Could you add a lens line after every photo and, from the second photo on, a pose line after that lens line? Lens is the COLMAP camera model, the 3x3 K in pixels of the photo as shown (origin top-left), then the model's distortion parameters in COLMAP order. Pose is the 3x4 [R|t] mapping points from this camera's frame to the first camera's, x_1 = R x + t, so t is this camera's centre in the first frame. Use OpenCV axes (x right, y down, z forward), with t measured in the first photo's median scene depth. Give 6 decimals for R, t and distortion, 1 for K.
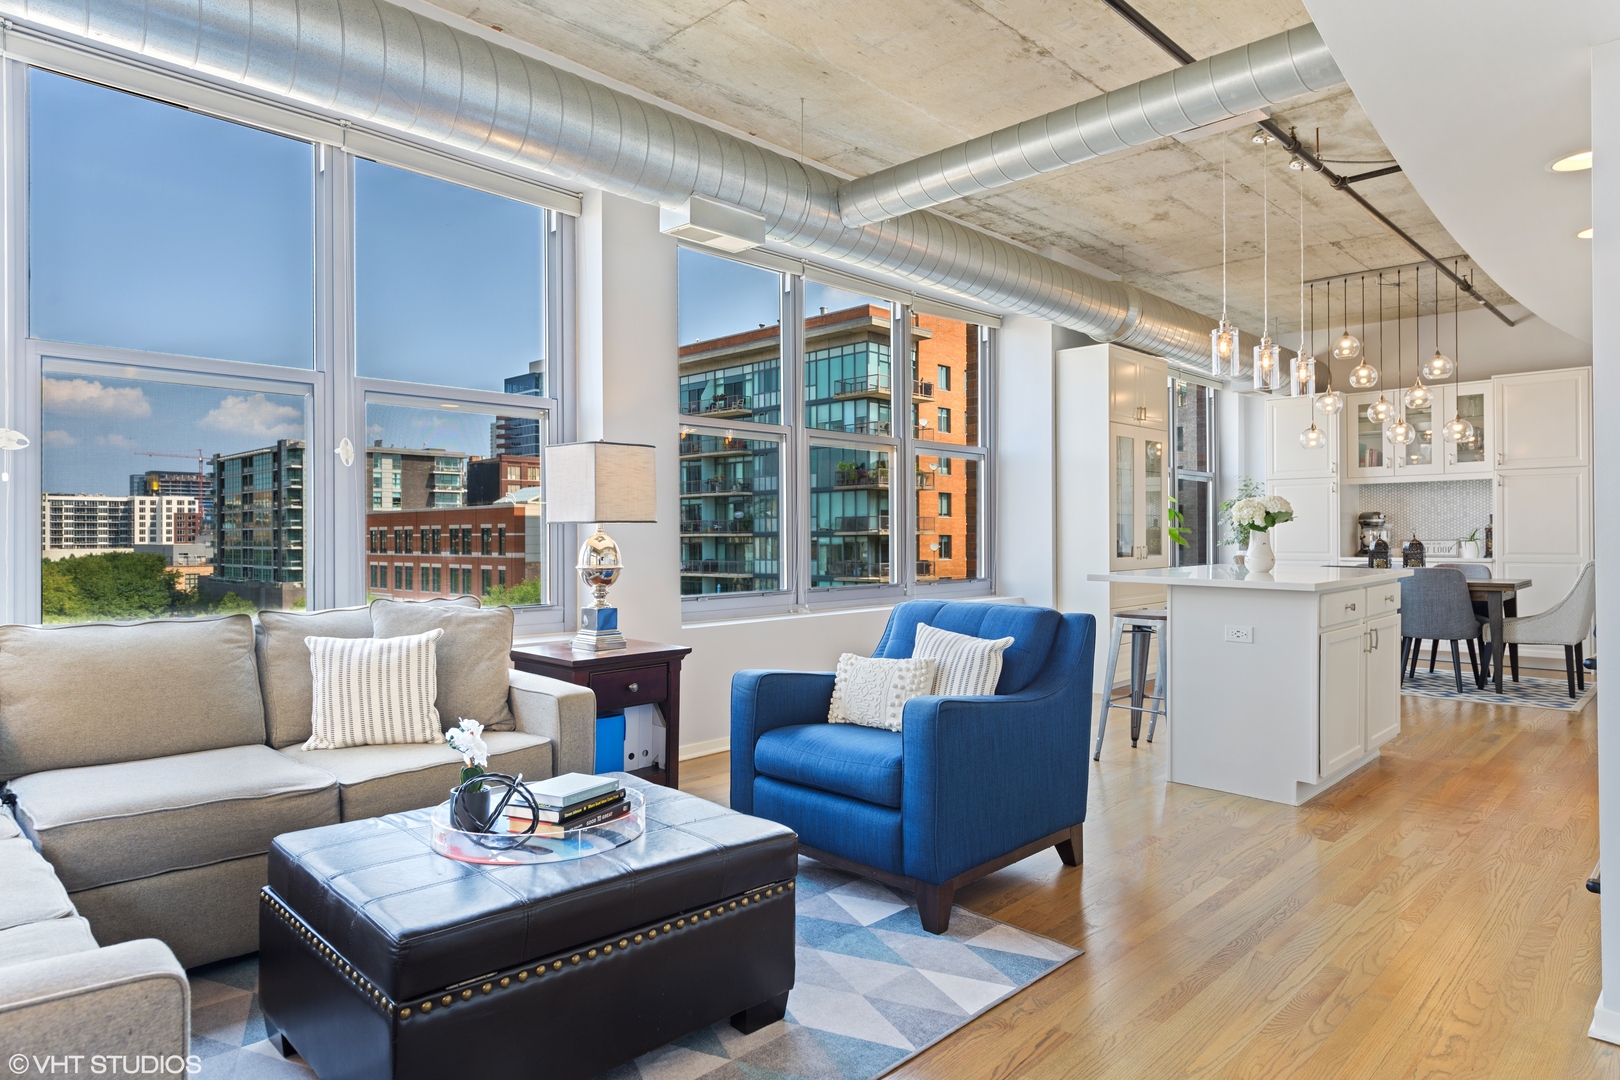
lens RADIAL K [[967.7, 0, 813.9], [0, 967.7, 535.9], [0, 0, 1]] dist [0.015160, -0.002498]
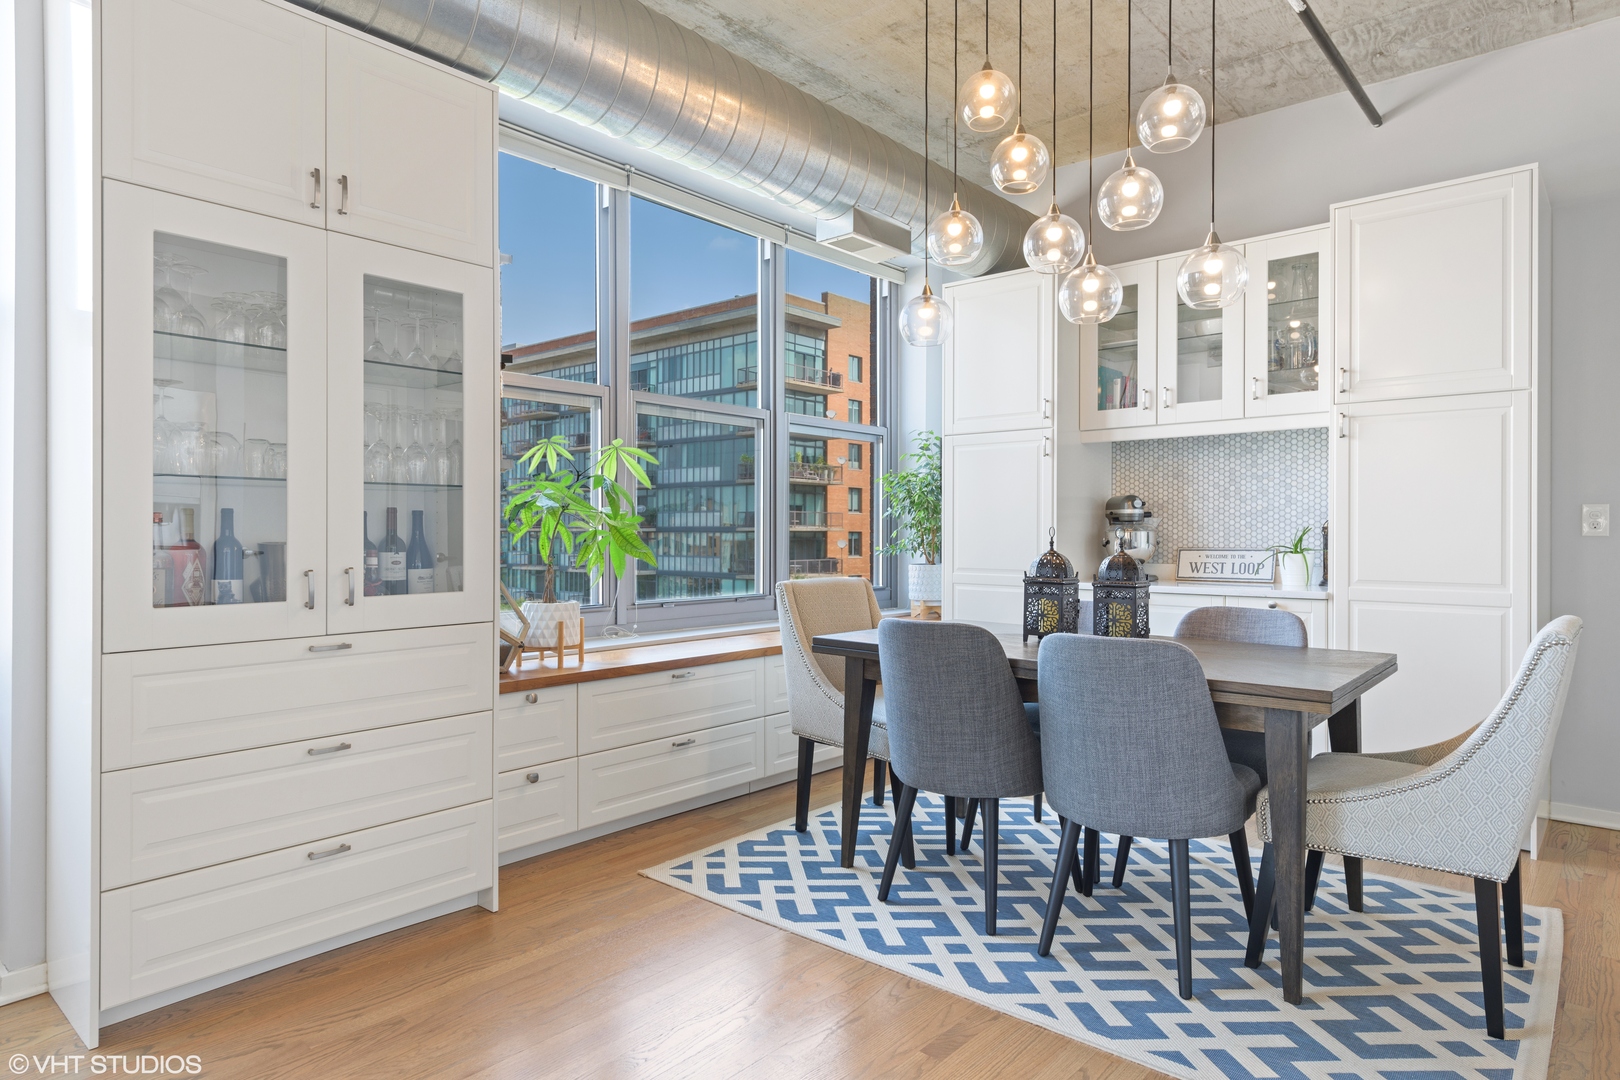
lens RADIAL K [[947.5, 0, 817.7], [0, 947.5, 534.0], [0, 0, 1]] dist [0.025008, -0.002106]
pose [[0.998398, 0.007043, 0.056147, 0.384853], [-0.007187, 0.999971, 0.002375, -0.003699], [-0.056129, -0.002774, 0.998420, 0.501361]]
